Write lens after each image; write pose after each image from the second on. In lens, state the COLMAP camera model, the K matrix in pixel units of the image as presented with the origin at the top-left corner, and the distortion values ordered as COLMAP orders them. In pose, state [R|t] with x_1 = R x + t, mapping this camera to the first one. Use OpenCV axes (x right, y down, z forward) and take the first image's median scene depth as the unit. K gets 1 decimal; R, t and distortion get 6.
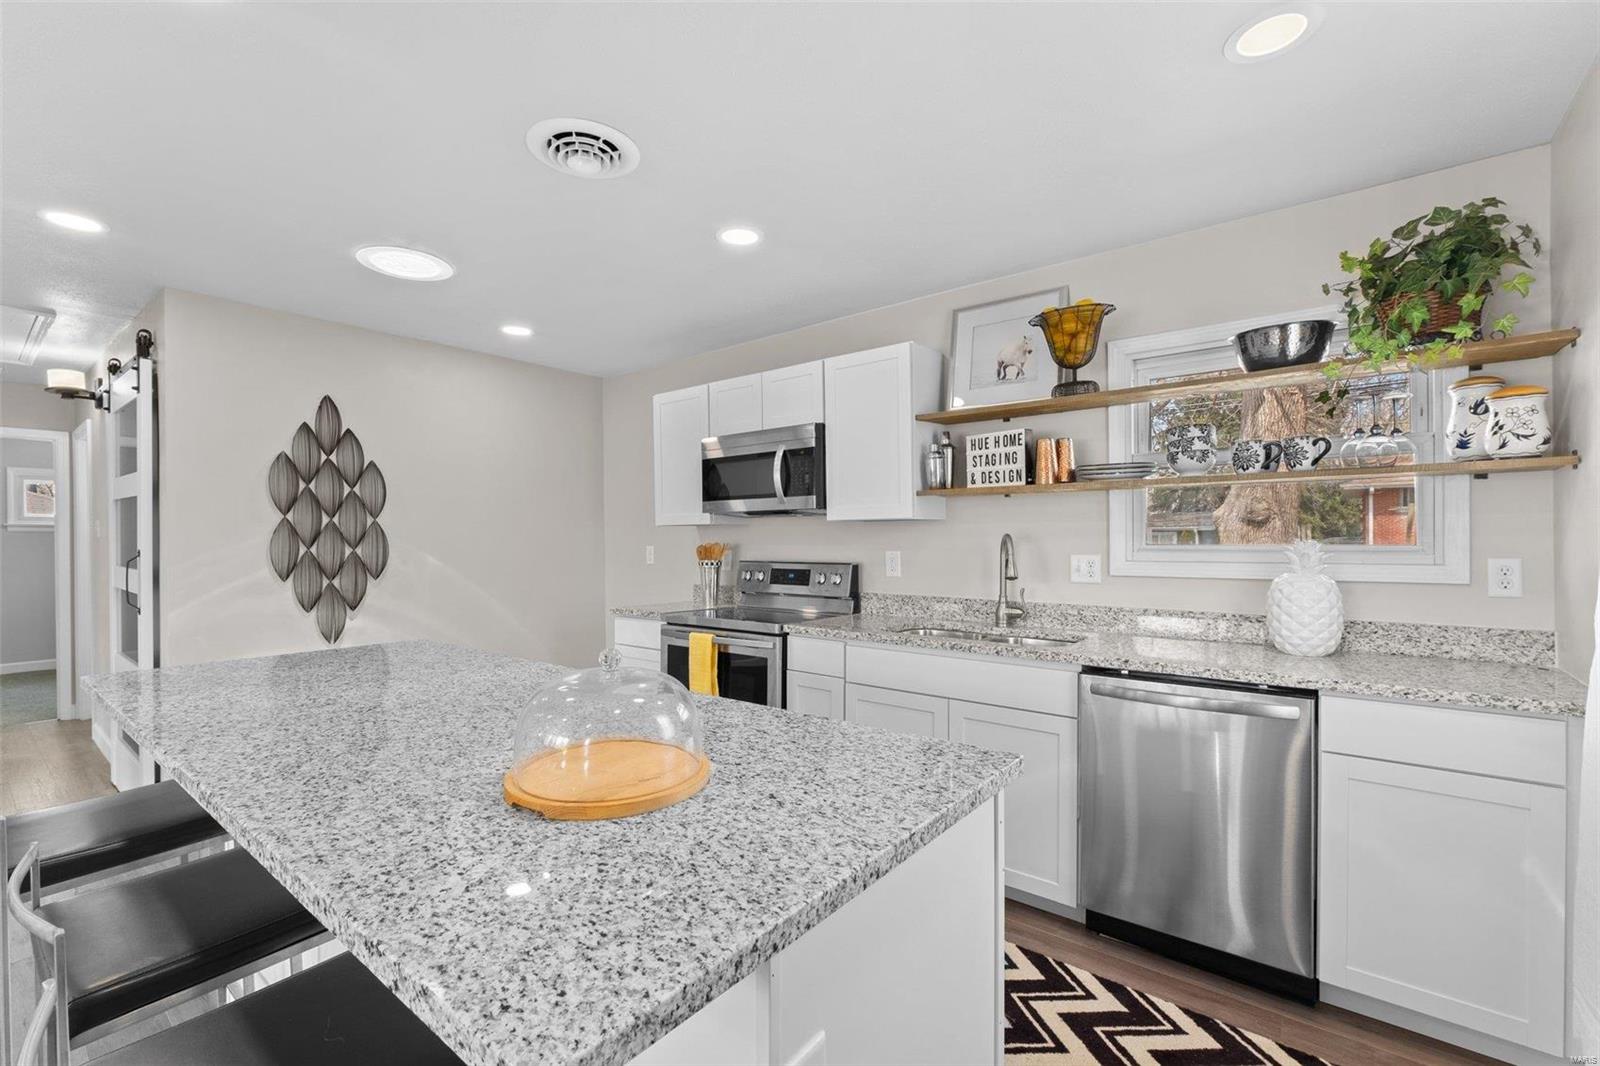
lens RADIAL K [[693.4, 0, 782.5], [0, 693.4, 538.9], [0, 0, 1]] dist [-0.006622, -0.000156]
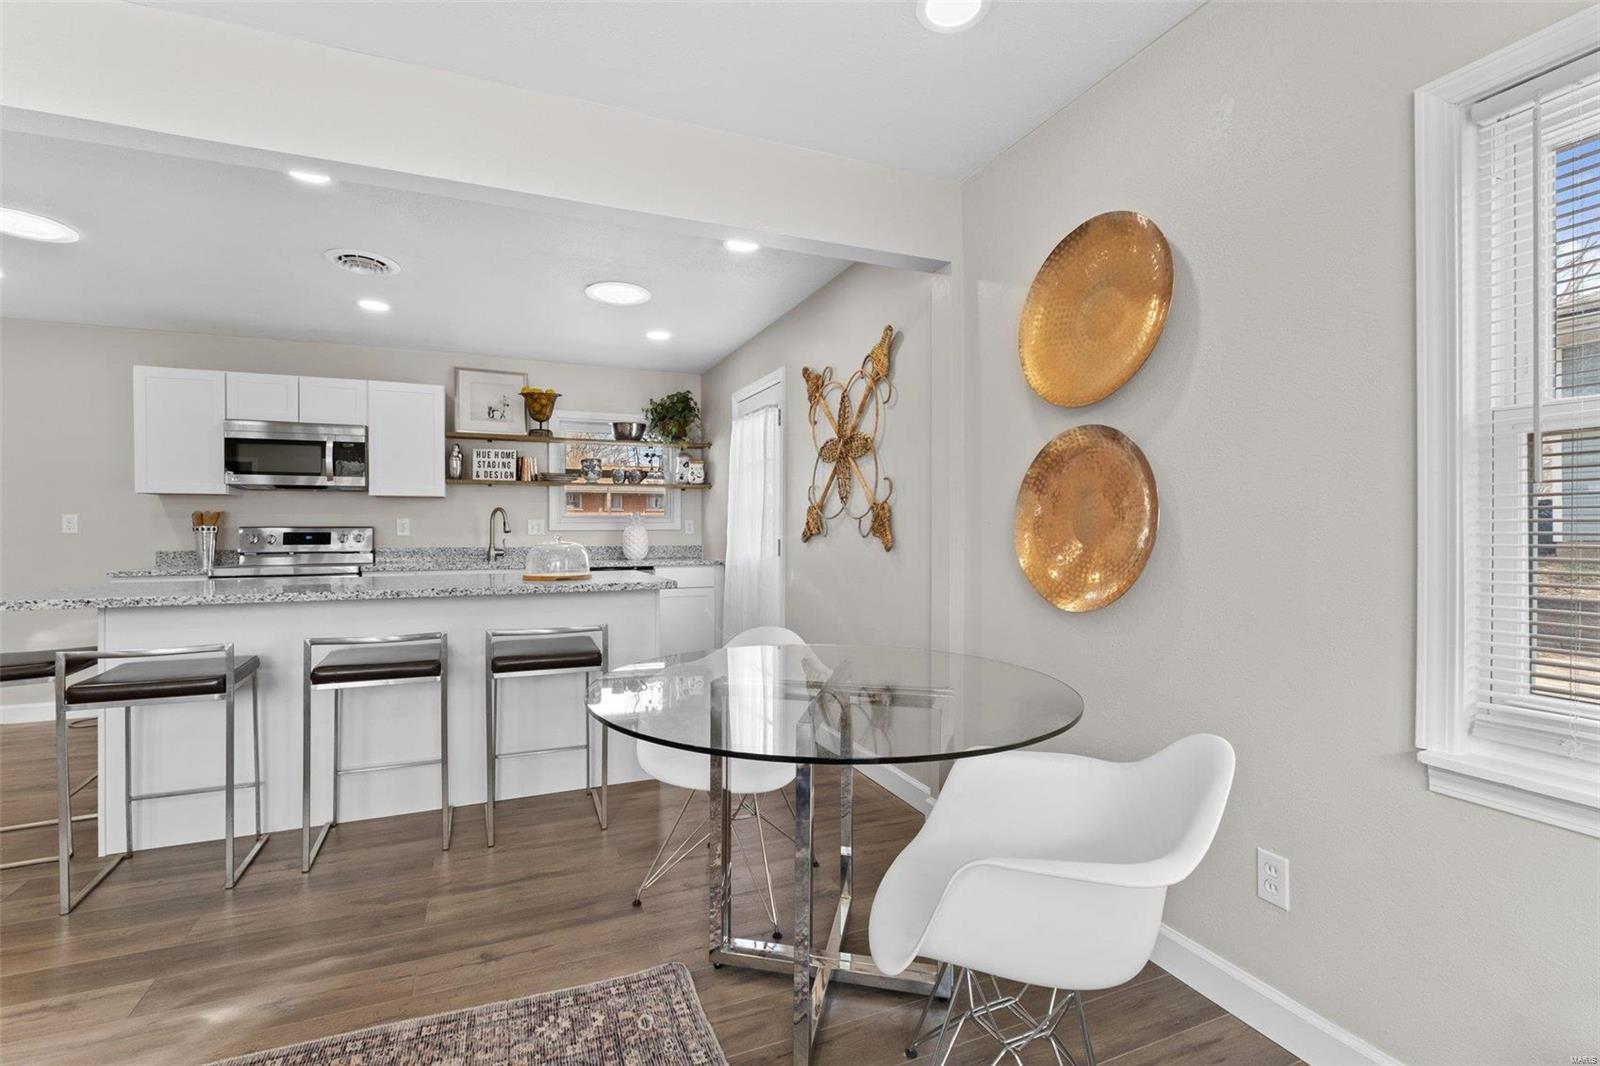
lens RADIAL K [[702.5, 0, 776.9], [0, 702.5, 531.1], [0, 0, 1]] dist [-0.002812, -0.000420]
pose [[0.472622, 0.003483, 0.881258, -0.893301], [0.001851, 0.999986, -0.004945, 0.061286], [-0.881263, 0.003968, 0.472609, -0.451882]]
